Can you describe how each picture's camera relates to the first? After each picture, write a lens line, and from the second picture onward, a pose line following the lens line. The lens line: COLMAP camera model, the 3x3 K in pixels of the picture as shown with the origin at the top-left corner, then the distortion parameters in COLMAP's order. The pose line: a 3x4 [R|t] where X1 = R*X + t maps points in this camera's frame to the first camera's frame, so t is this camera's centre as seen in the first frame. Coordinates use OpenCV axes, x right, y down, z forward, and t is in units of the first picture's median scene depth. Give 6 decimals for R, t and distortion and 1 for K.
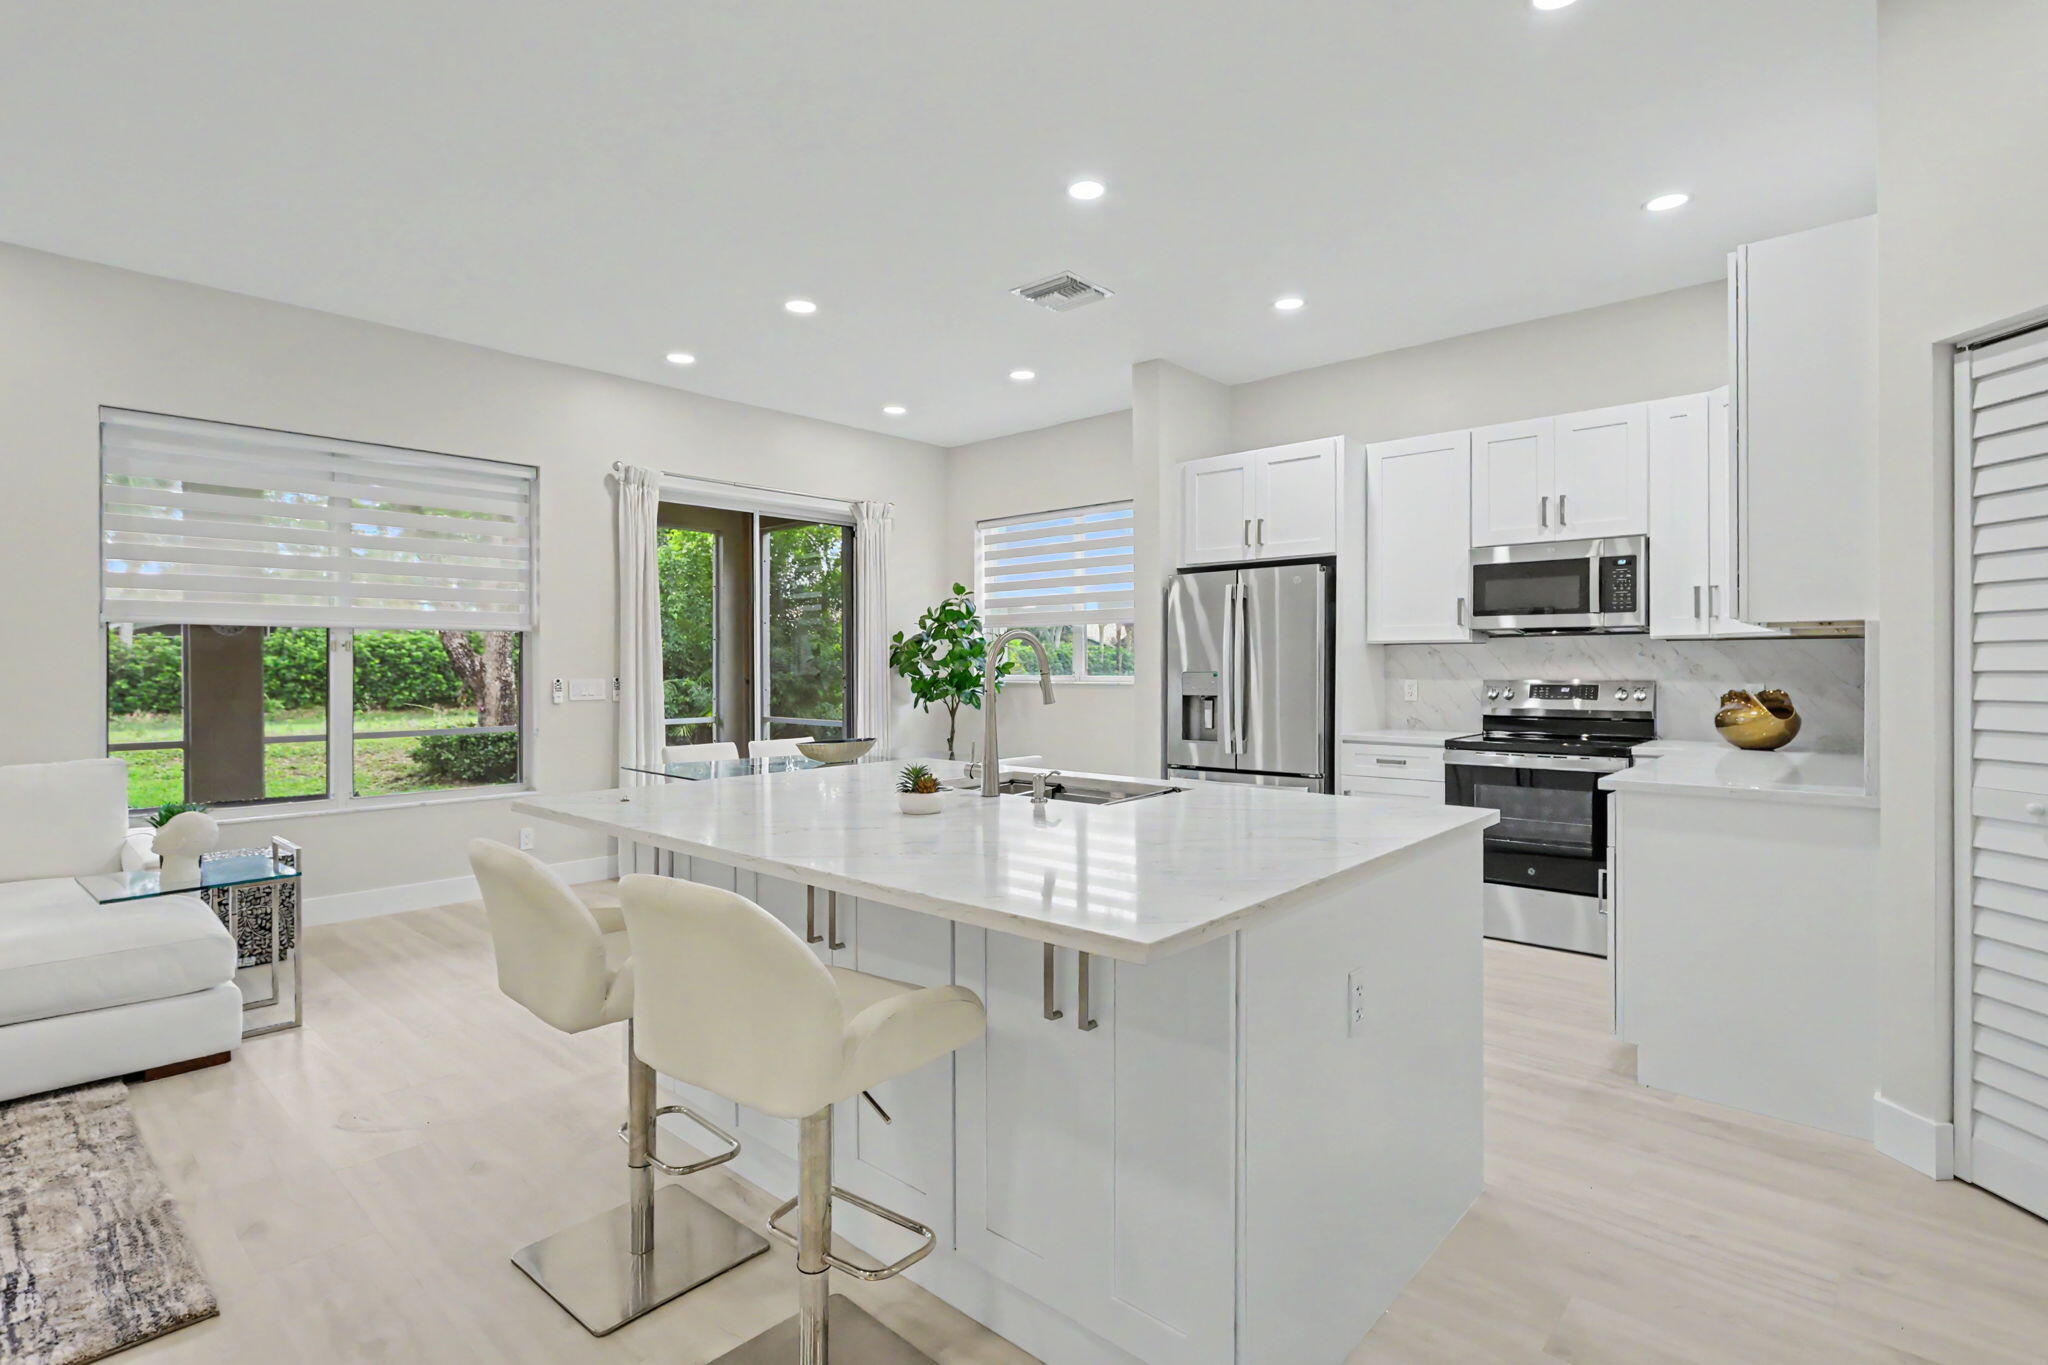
lens RADIAL K [[991.8, 0, 1011.3], [0, 991.8, 669.2], [0, 0, 1]] dist [-0.005370, 0.000074]
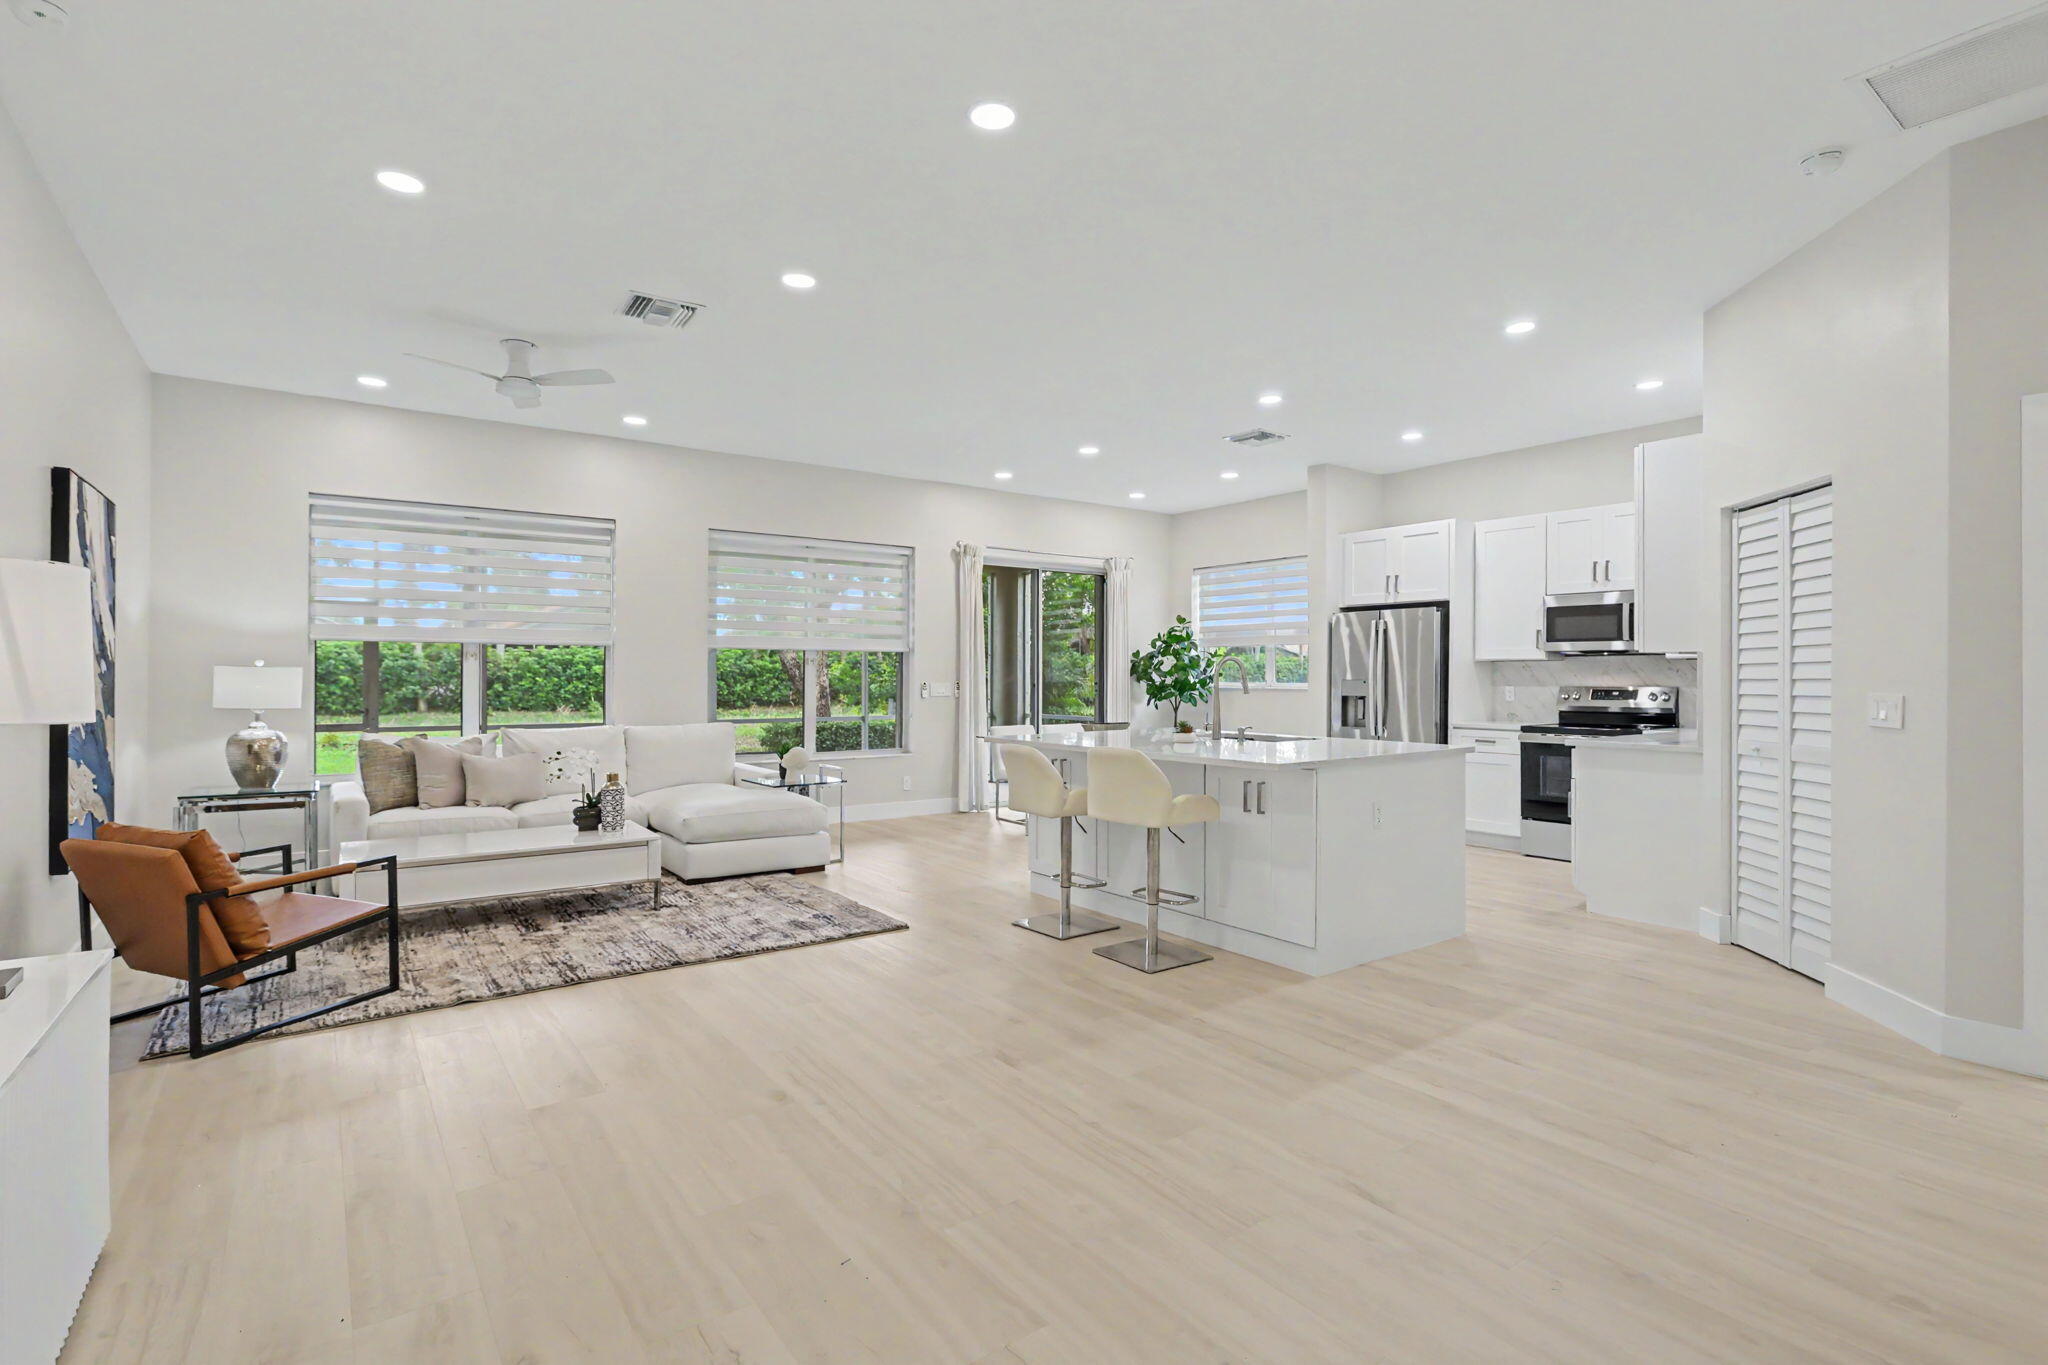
lens RADIAL K [[972.9, 0, 1011.9], [0, 972.9, 671.4], [0, 0, 1]] dist [-0.013367, -0.000006]
pose [[0.979727, 0.003816, -0.200303, -0.015627], [-0.005505, 0.999954, -0.007871, 0.004123], [0.200263, 0.008814, 0.979702, -0.485852]]
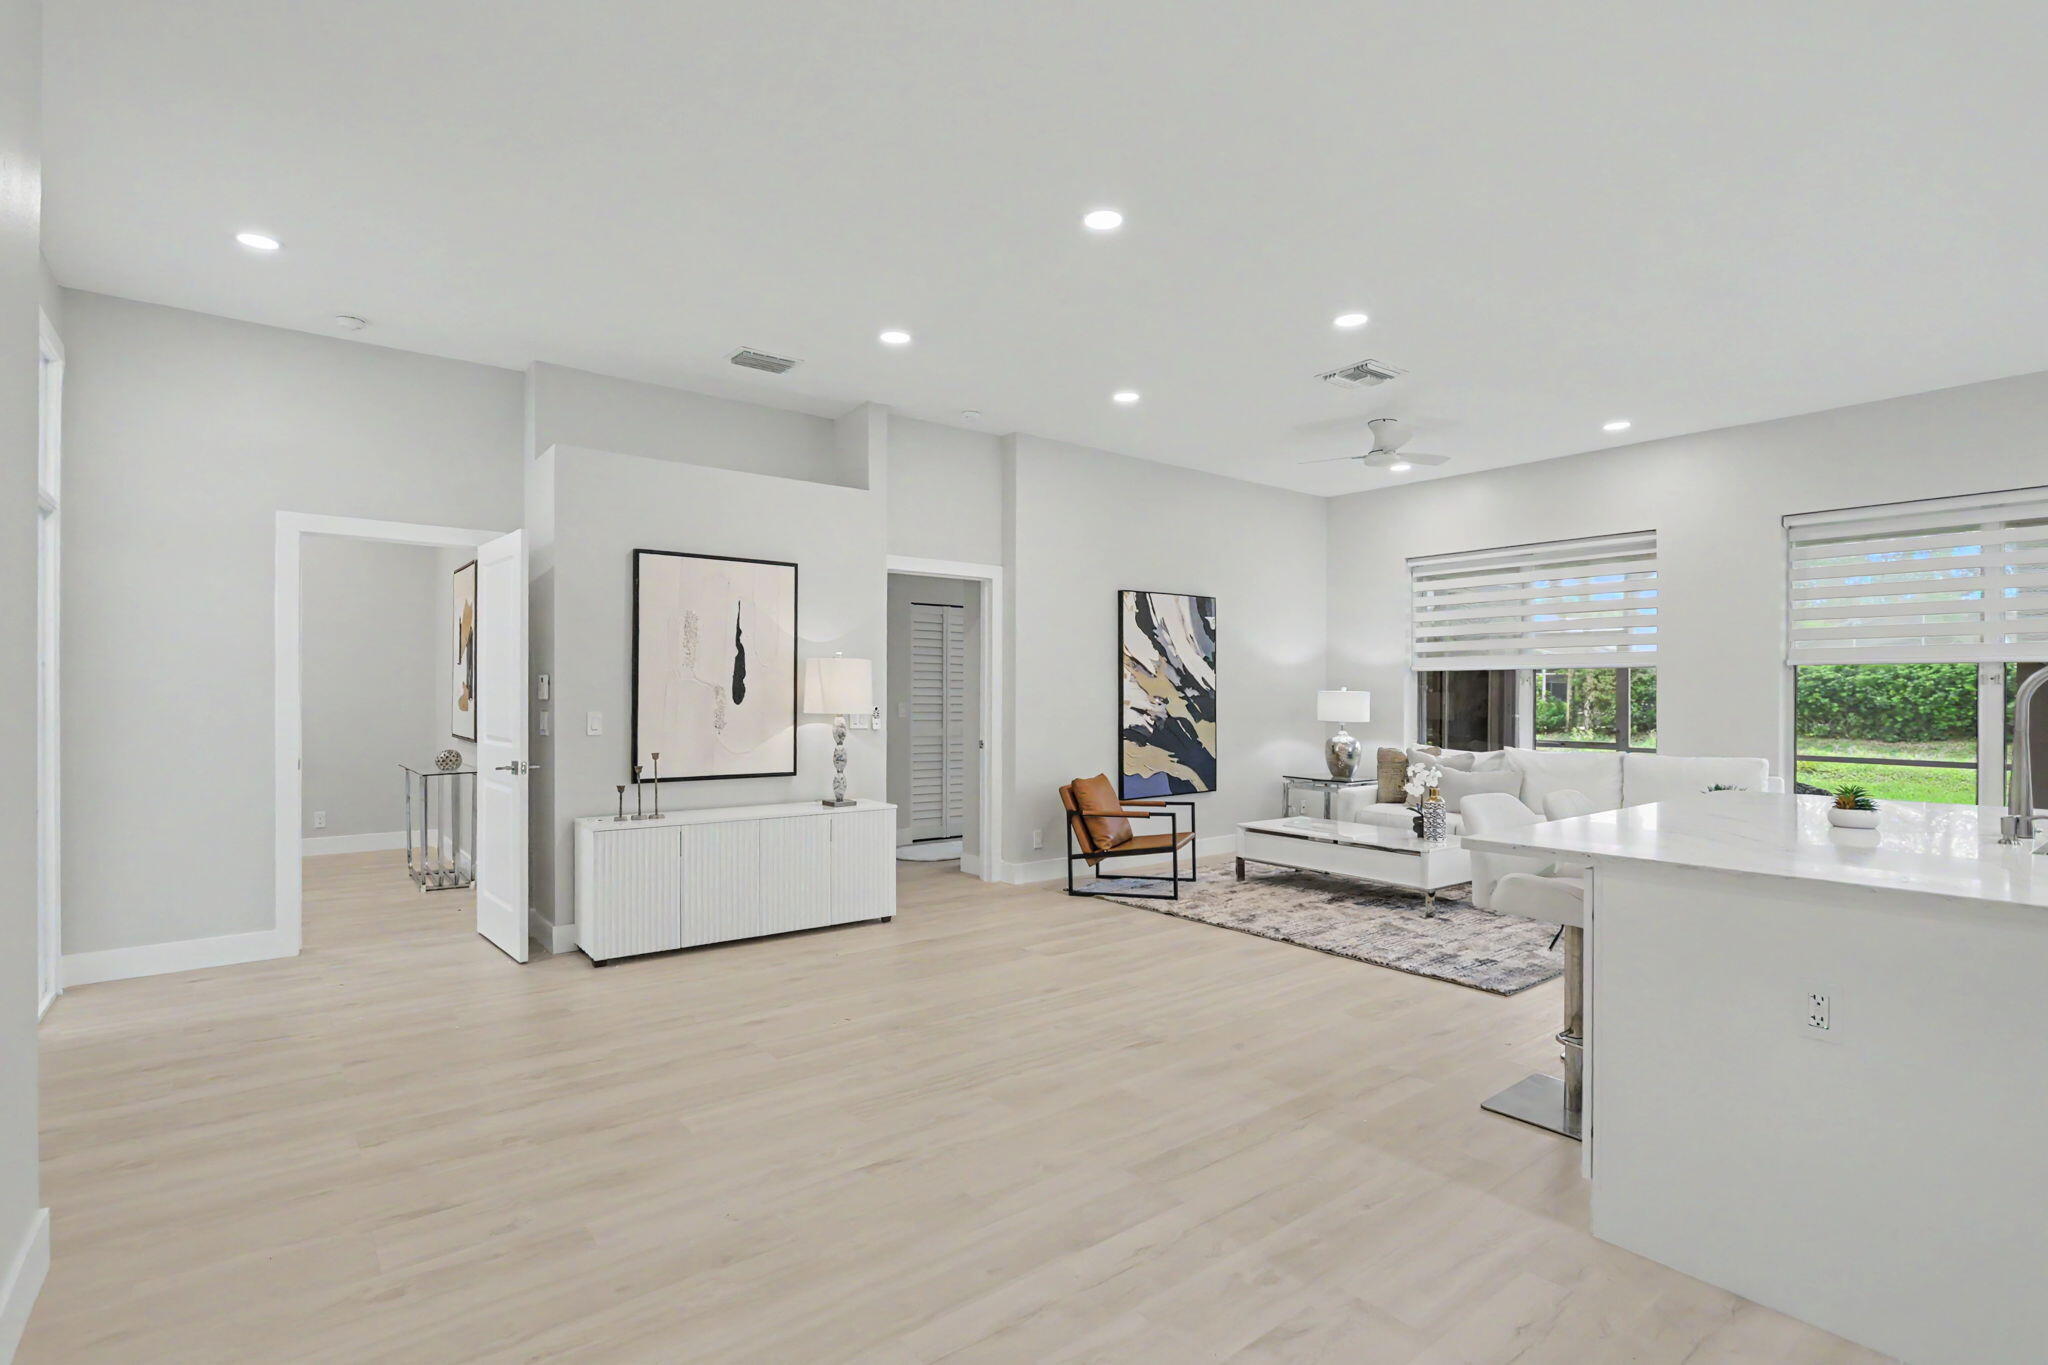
lens RADIAL K [[974.9, 0, 1014.9], [0, 974.9, 691.6], [0, 0, 1]] dist [-0.003427, -0.000143]
pose [[-0.165025, 0.000111, -0.986289, 0.507232], [-0.007327, 0.999972, 0.001338, -0.003262], [0.986262, 0.007447, -0.165020, 0.095558]]
